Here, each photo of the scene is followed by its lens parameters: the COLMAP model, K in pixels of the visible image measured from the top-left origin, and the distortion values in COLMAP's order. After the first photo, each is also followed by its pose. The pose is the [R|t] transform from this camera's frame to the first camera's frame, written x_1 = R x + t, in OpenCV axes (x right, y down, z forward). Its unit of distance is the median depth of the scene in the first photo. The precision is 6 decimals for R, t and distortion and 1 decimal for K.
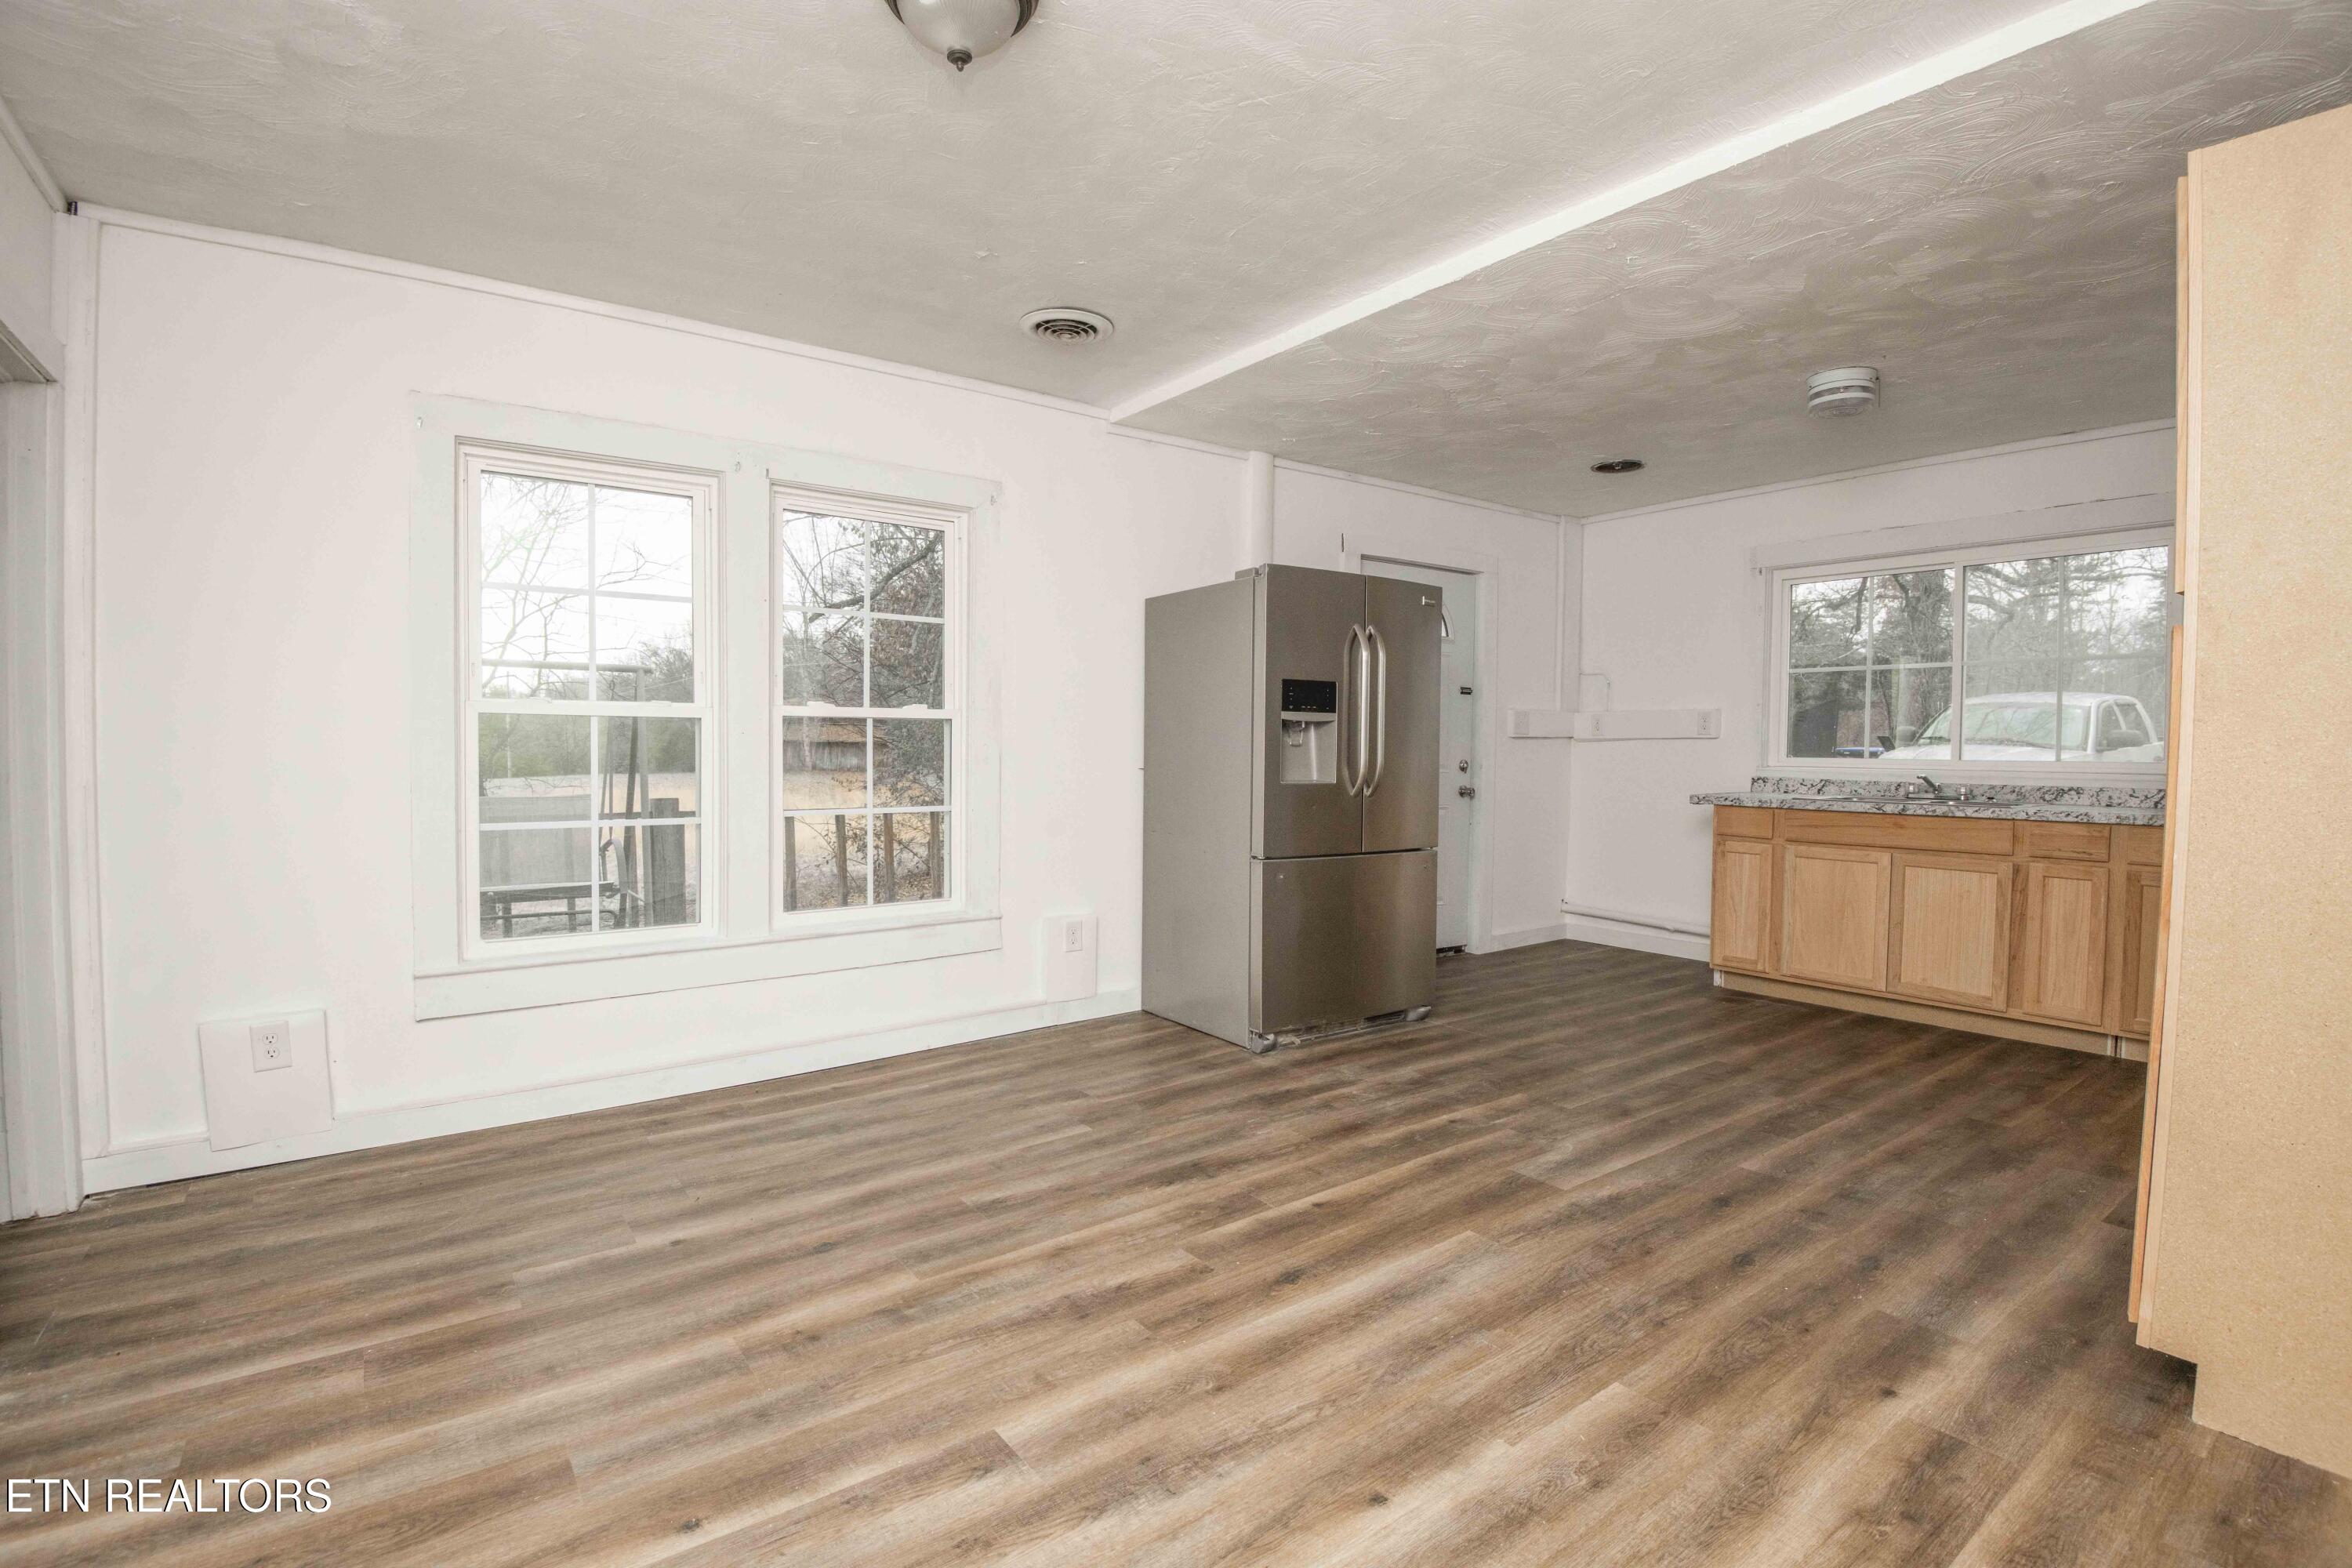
lens RADIAL K [[1086.0, 0, 1178.2], [0, 1086.0, 783.6], [0, 0, 1]] dist [-0.014843, -0.018532]
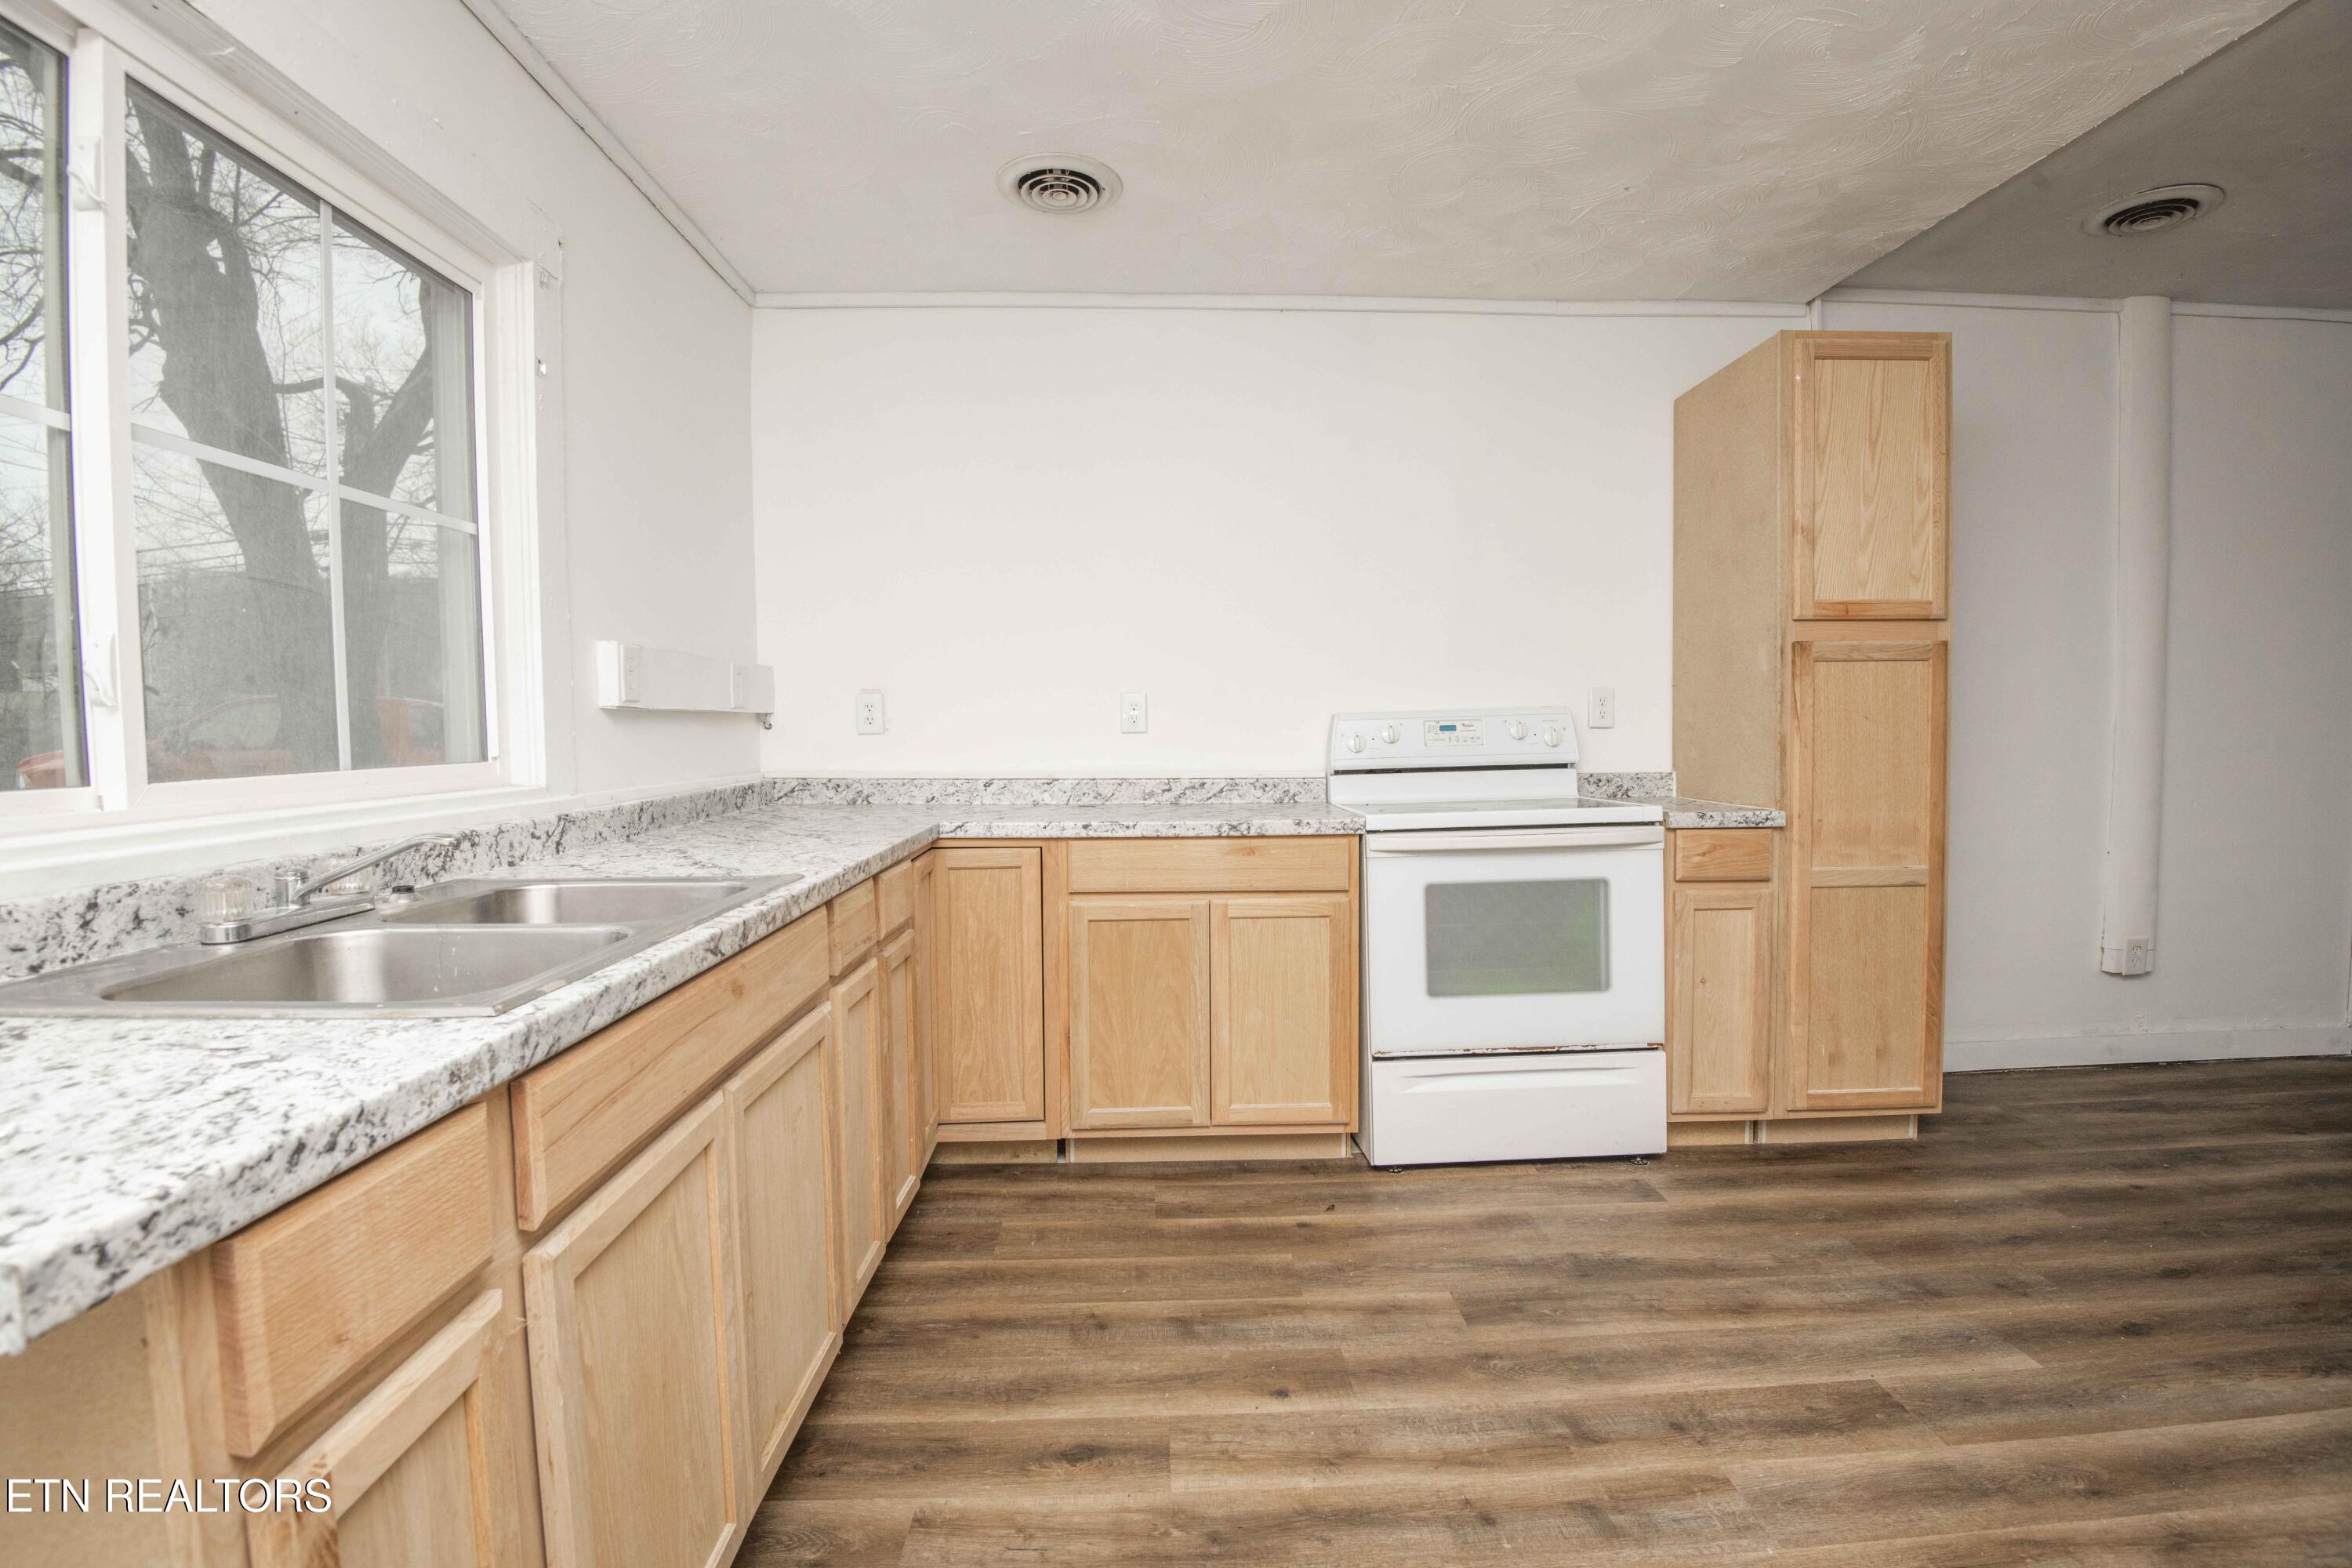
lens RADIAL K [[1086.0, 0, 1182.5], [0, 1086.0, 784.7], [0, 0, 1]] dist [-0.014843, -0.018532]
pose [[-0.823483, -0.030948, 0.566496, 0.425573], [0.024582, 0.995627, 0.090126, -0.046145], [-0.566808, 0.088143, -0.819121, 1.264116]]
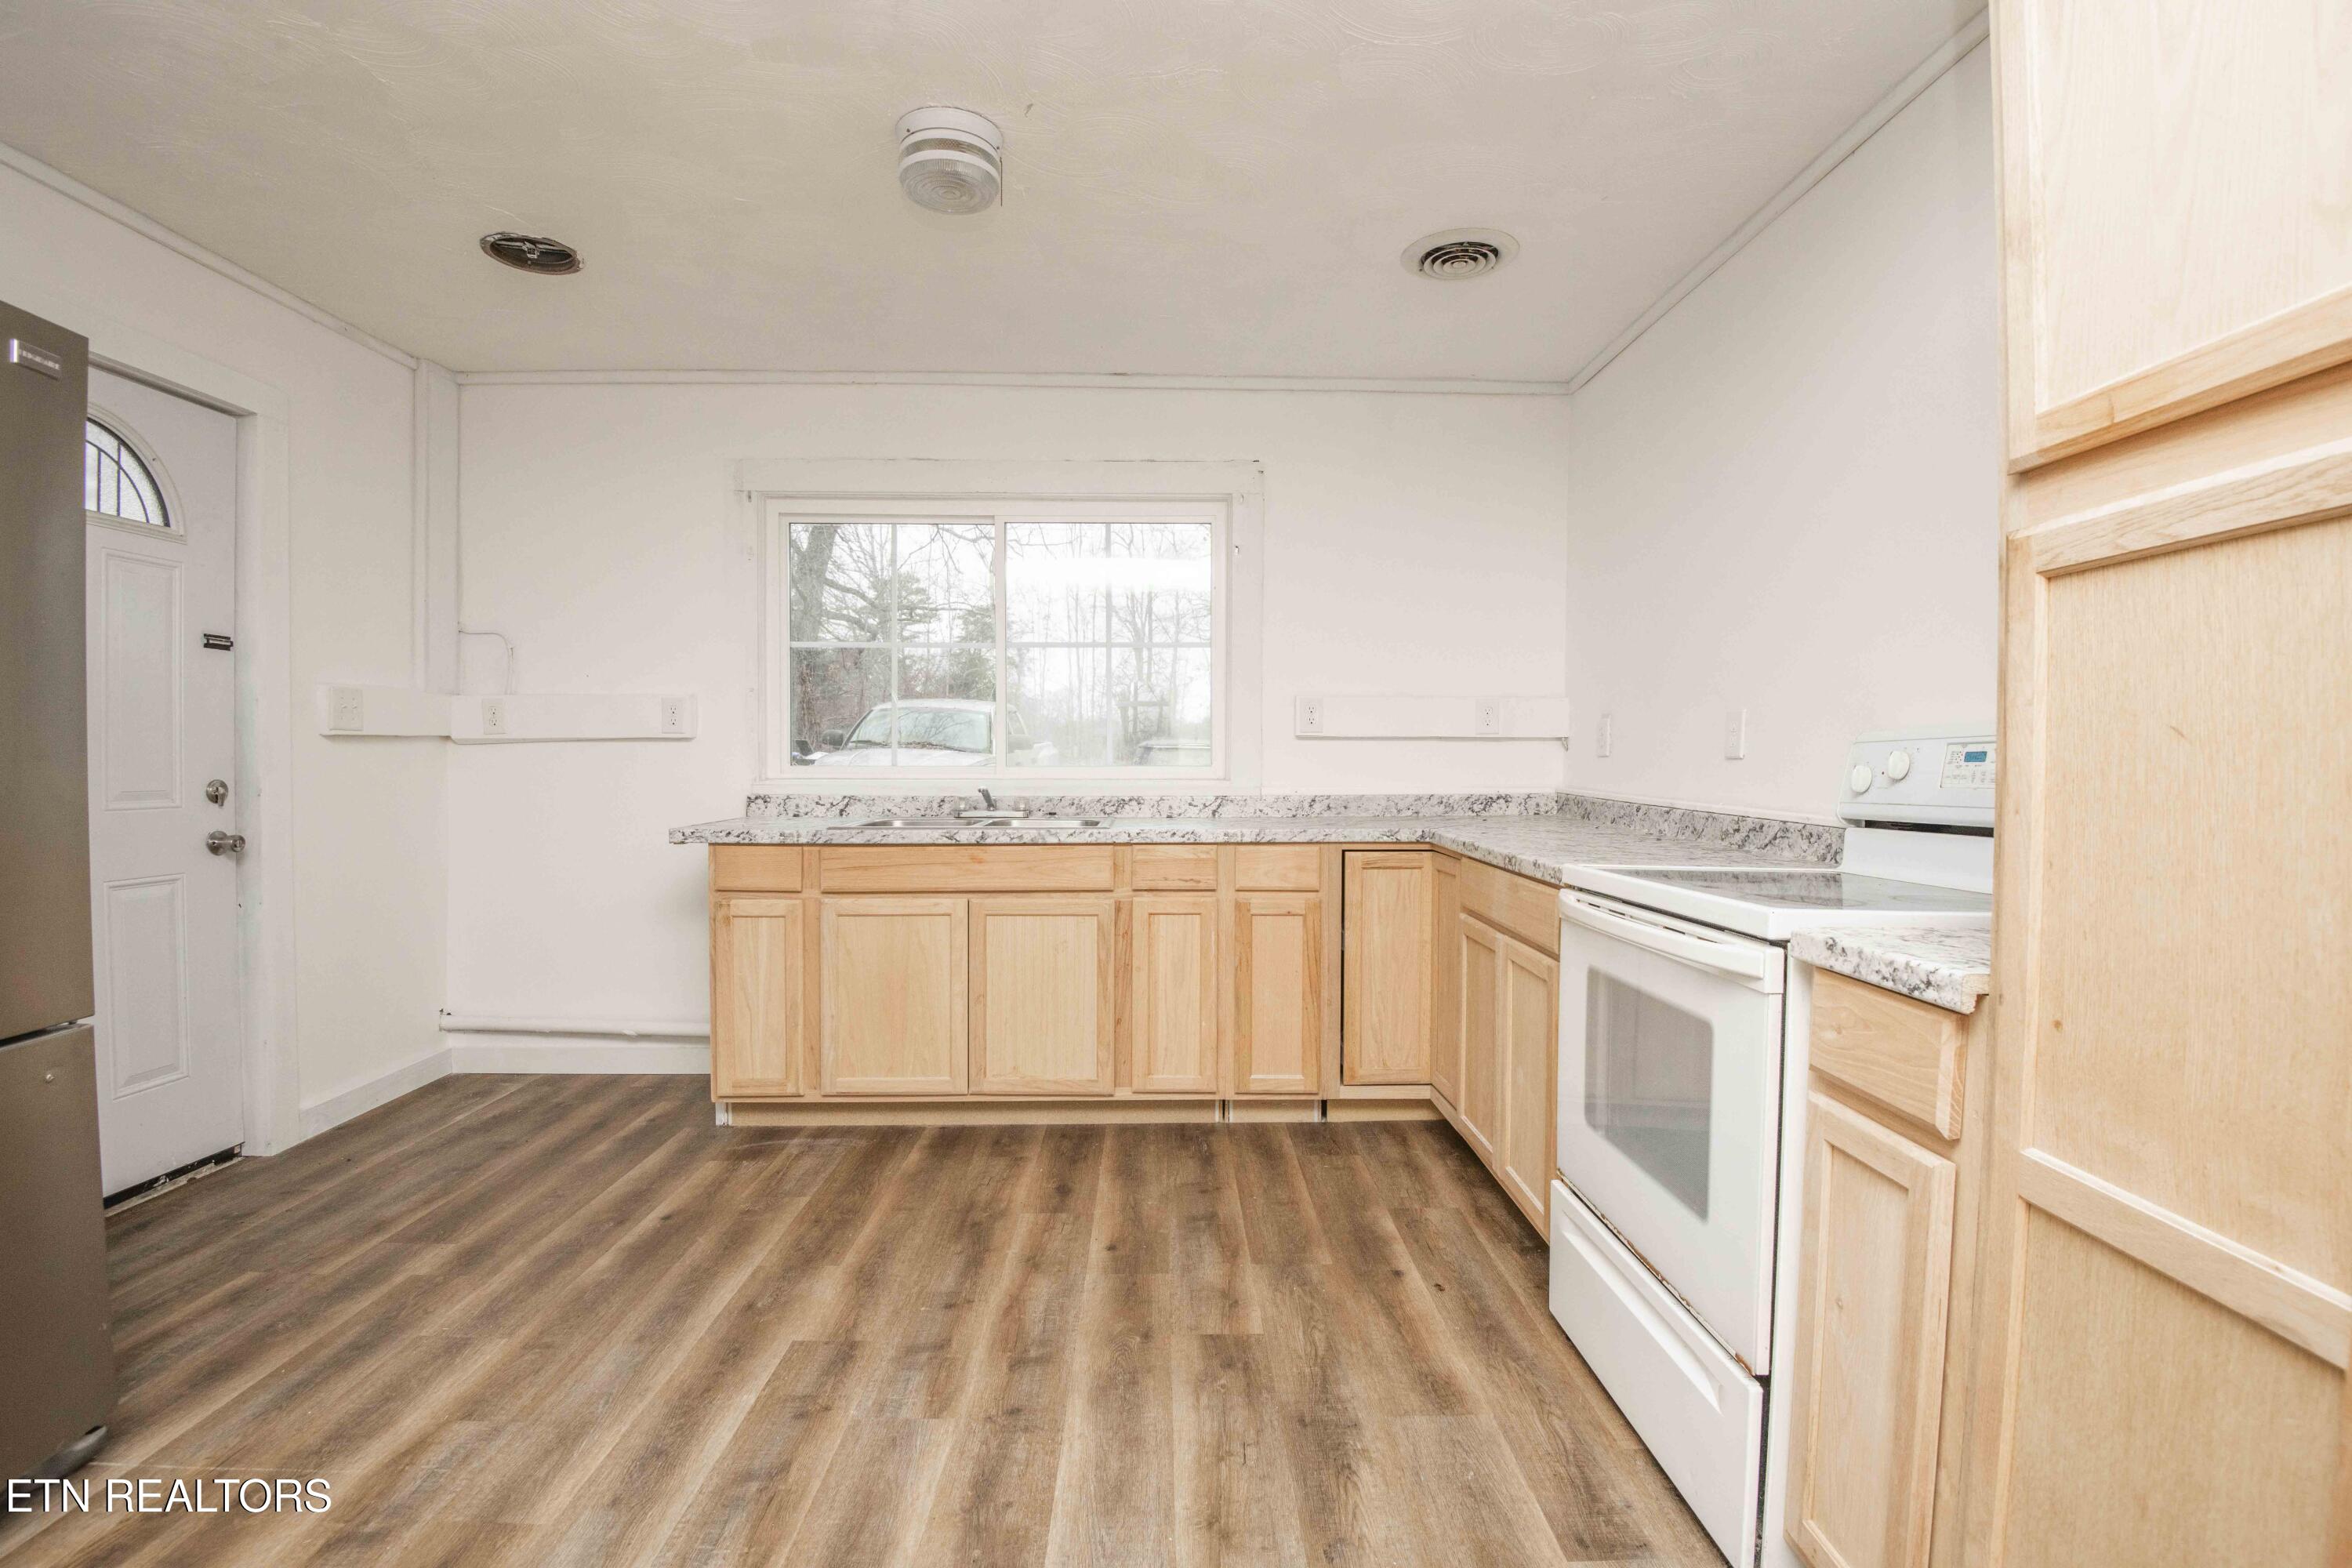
lens RADIAL K [[1086.0, 0, 1180.2], [0, 1086.0, 779.6], [0, 0, 1]] dist [-0.014843, -0.018532]
pose [[0.579655, -0.025170, 0.814473, 0.176620], [0.033424, 0.999416, 0.007099, -0.015573], [-0.814176, 0.023108, 0.580157, 0.507577]]
